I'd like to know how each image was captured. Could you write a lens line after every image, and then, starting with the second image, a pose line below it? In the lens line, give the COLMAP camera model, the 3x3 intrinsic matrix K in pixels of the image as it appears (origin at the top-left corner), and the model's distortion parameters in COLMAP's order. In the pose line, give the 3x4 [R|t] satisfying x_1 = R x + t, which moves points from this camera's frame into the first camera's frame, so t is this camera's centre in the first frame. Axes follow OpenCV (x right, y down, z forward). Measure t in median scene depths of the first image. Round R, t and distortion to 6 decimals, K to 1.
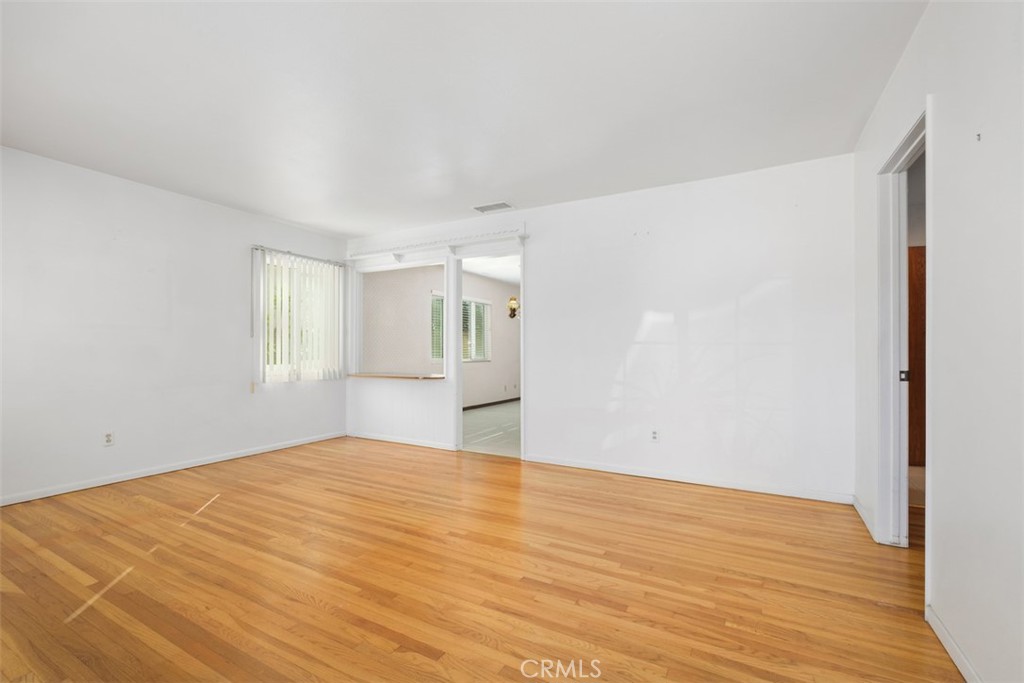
lens RADIAL K [[443.7, 0, 511.4], [0, 443.7, 343.6], [0, 0, 1]] dist [-0.008159, -0.000554]
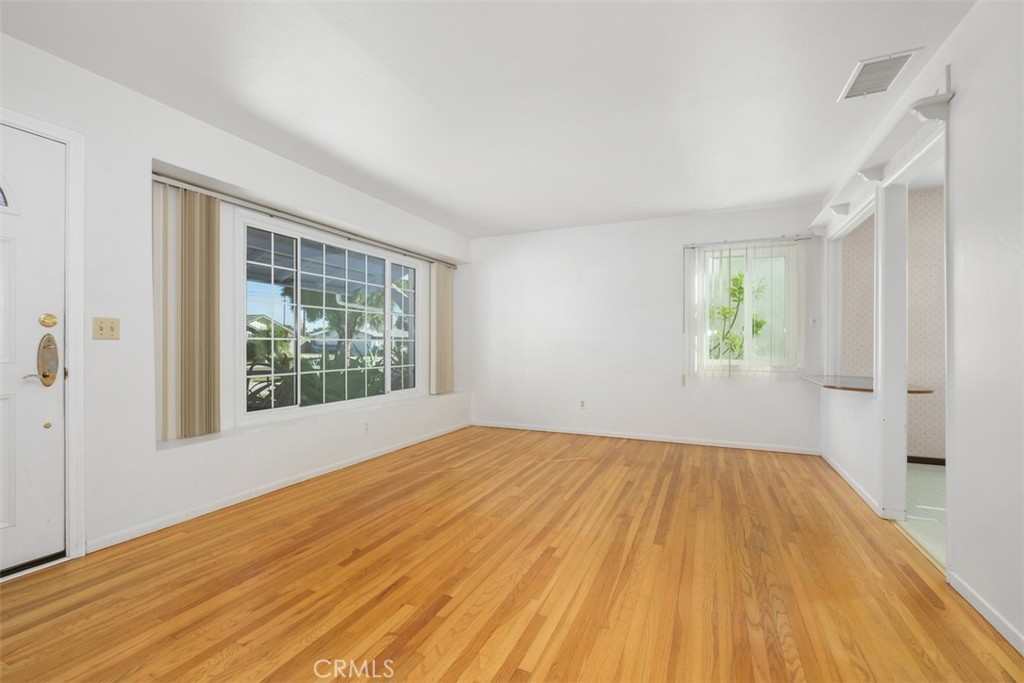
lens RADIAL K [[443.7, 0, 508.4], [0, 443.7, 345.2], [0, 0, 1]] dist [-0.008159, -0.000554]
pose [[0.077633, 0.000953, -0.996982, 0.642087], [0.010165, 0.999947, 0.001748, 0.013857], [0.996930, -0.010270, 0.077619, 0.728342]]
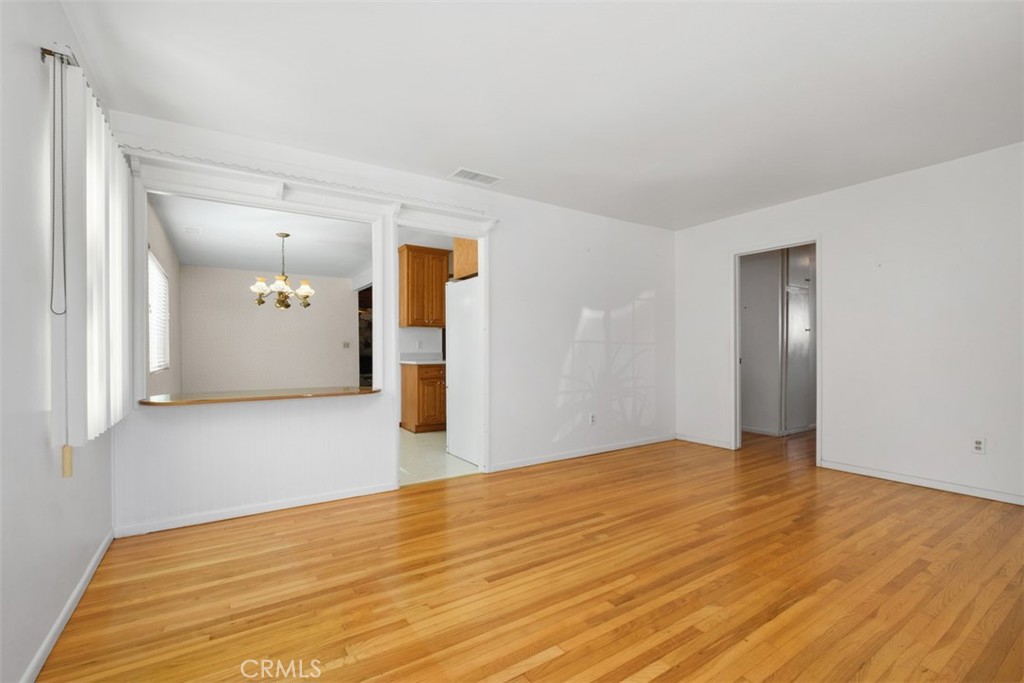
lens RADIAL K [[443.7, 0, 507.1], [0, 443.7, 349.3], [0, 0, 1]] dist [-0.008159, -0.000554]
pose [[0.473934, -0.004609, 0.880548, -1.054631], [-0.006713, 0.999938, 0.008847, 0.009623], [-0.880535, -0.010104, 0.473873, 0.782905]]
